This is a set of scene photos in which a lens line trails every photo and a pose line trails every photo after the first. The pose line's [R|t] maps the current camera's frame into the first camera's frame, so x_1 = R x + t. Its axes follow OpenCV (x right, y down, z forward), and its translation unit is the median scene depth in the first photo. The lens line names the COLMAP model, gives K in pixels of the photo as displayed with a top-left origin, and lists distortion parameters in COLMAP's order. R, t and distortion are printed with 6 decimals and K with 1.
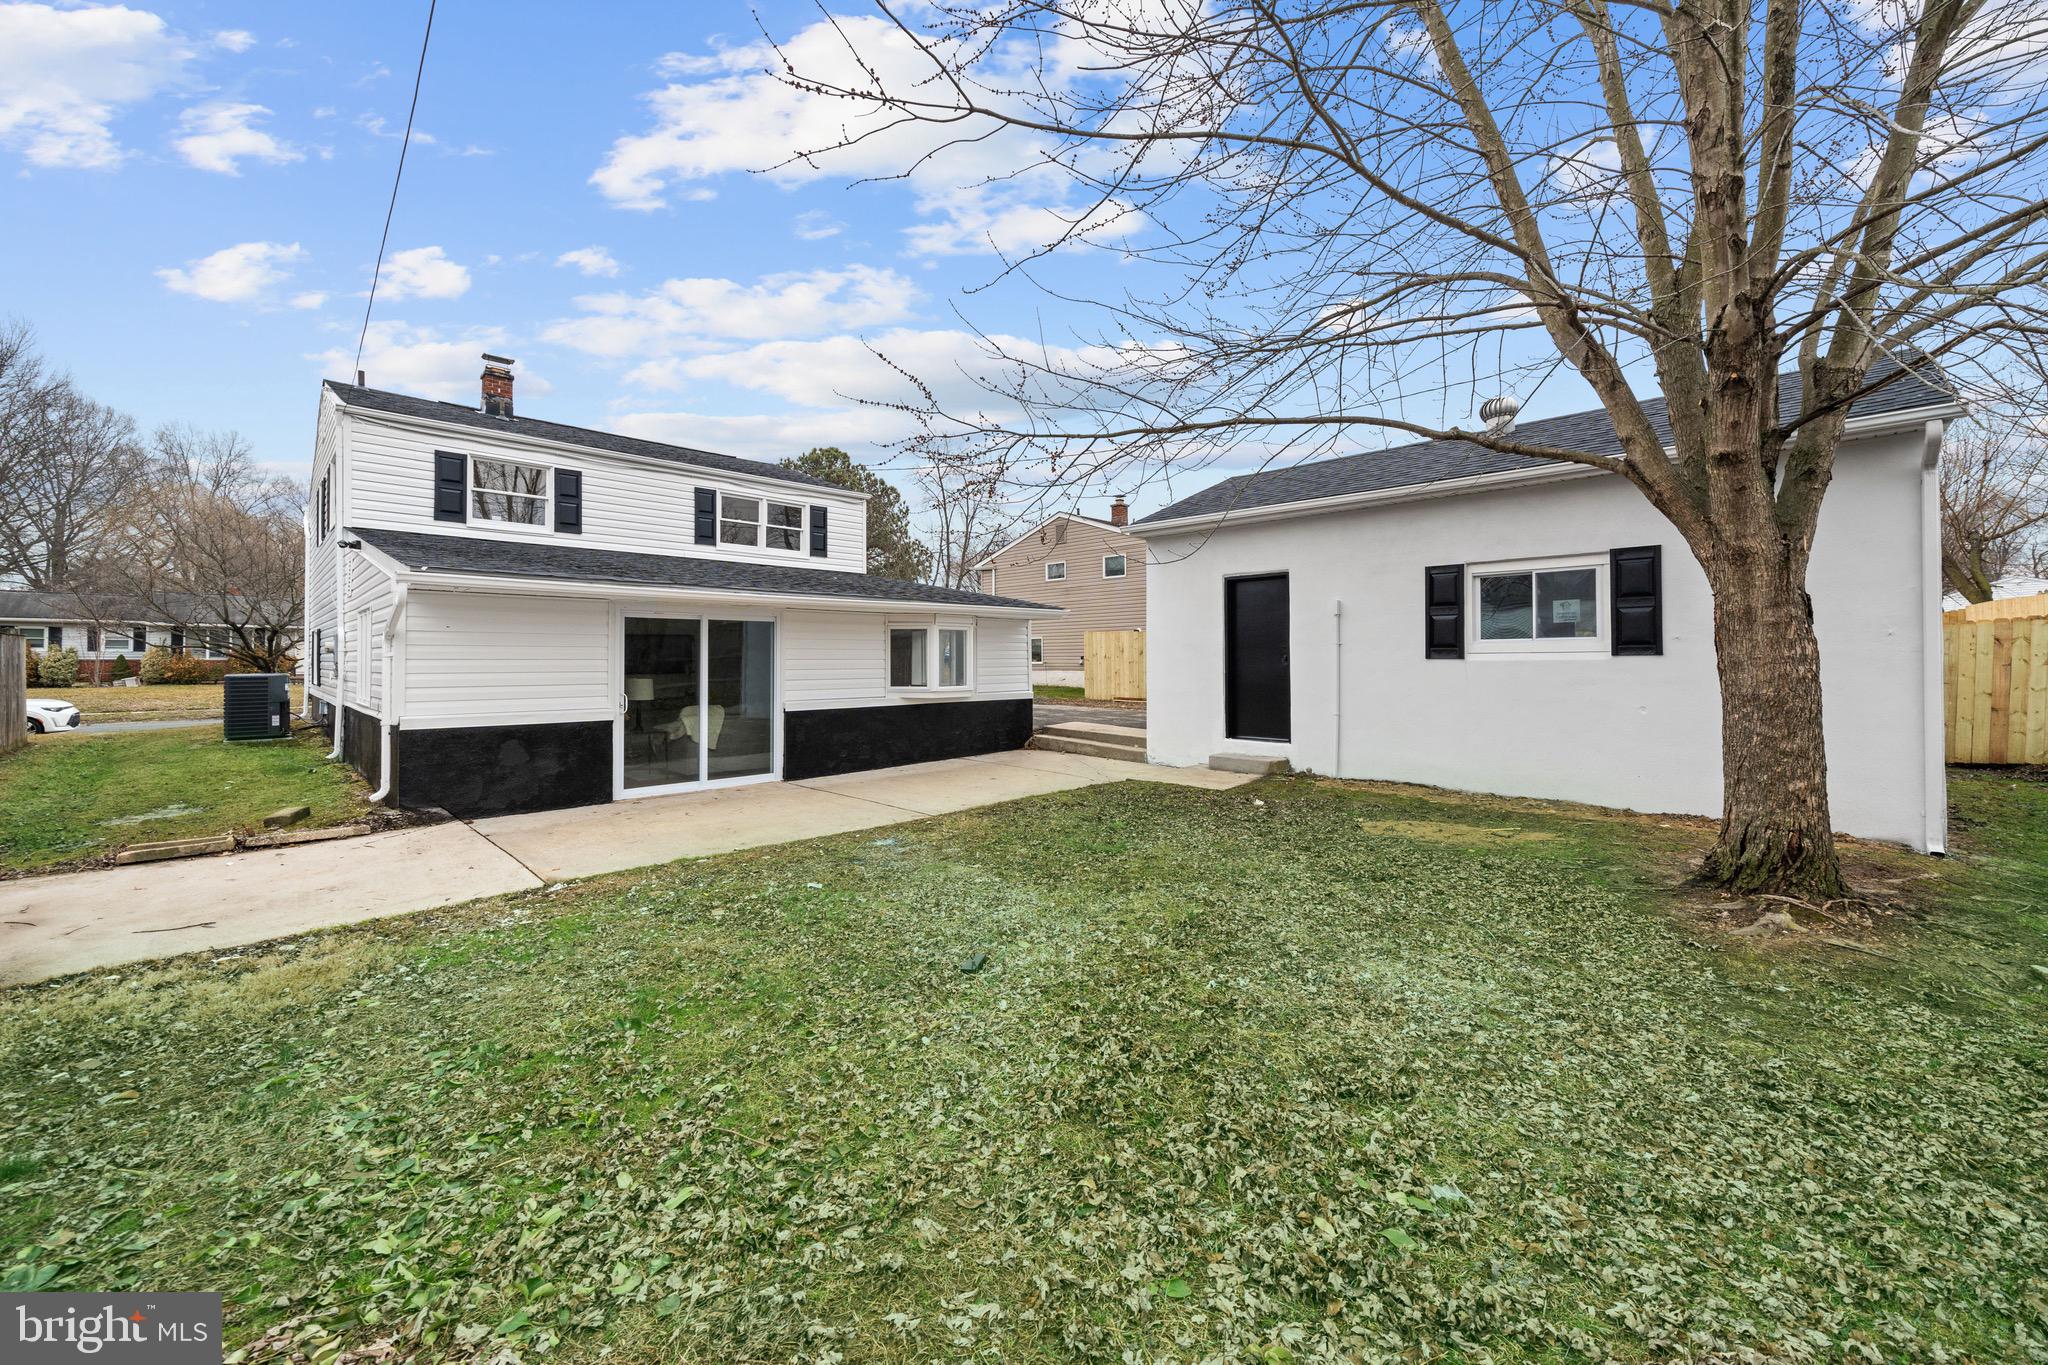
lens RADIAL K [[776.5, 0, 1039.9], [0, 776.5, 678.4], [0, 0, 1]] dist [-0.001518, 0.000032]
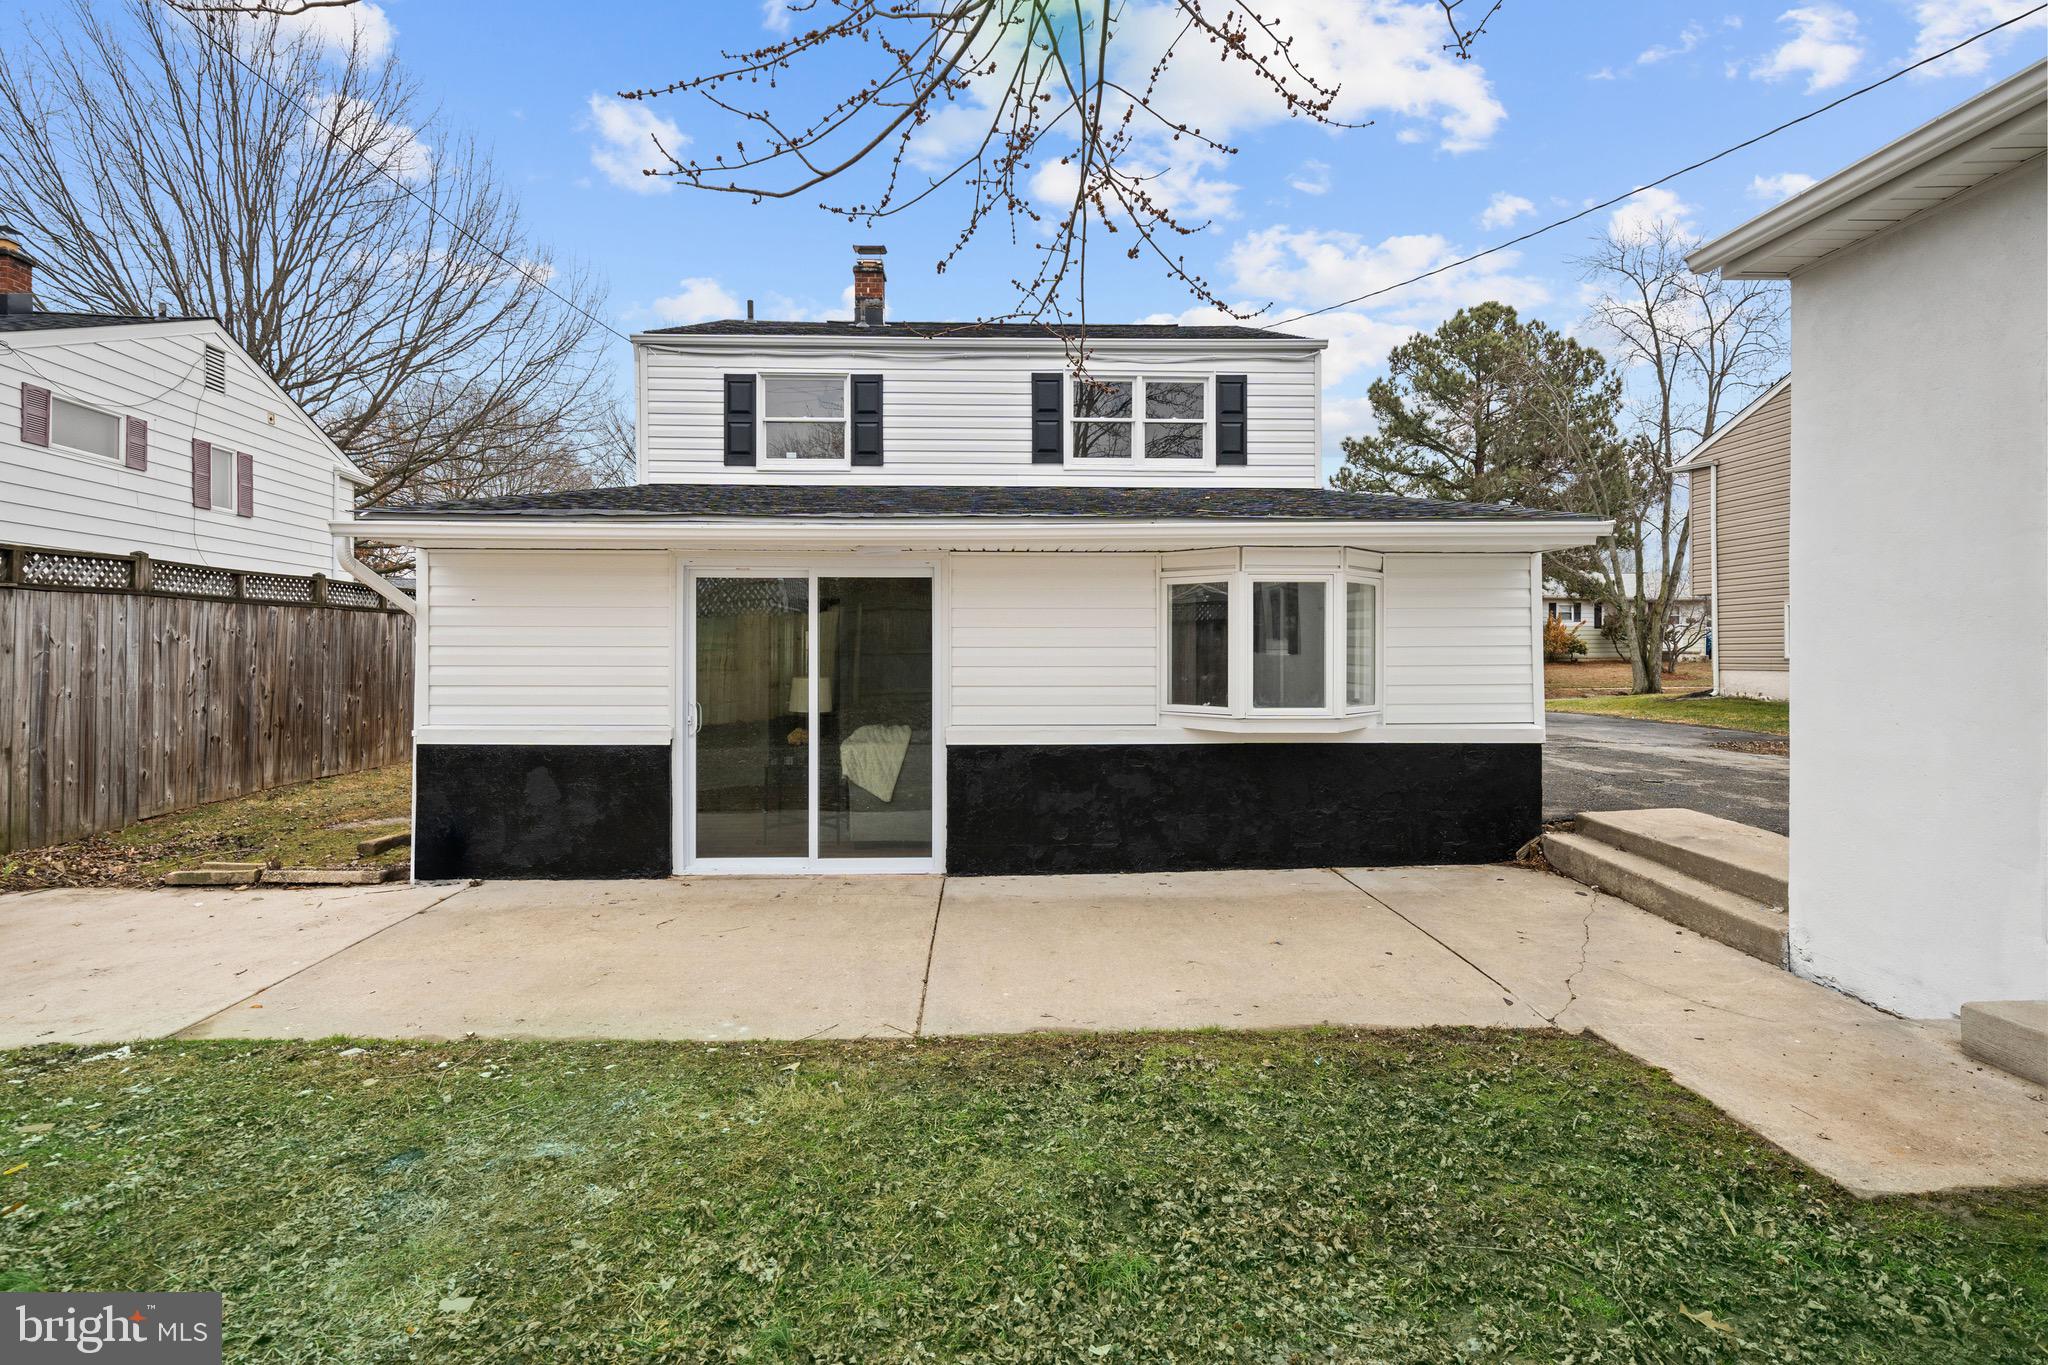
lens RADIAL K [[1104.7, 0, 1024.0], [0, 1104.7, 682.5], [0, 0, 1]] dist [0.001746, 0.000399]
pose [[0.744658, 0.022498, -0.667067, 0.196513], [-0.017734, 0.999746, 0.013922, -0.010811], [0.667210, 0.001462, 0.744868, 0.422571]]
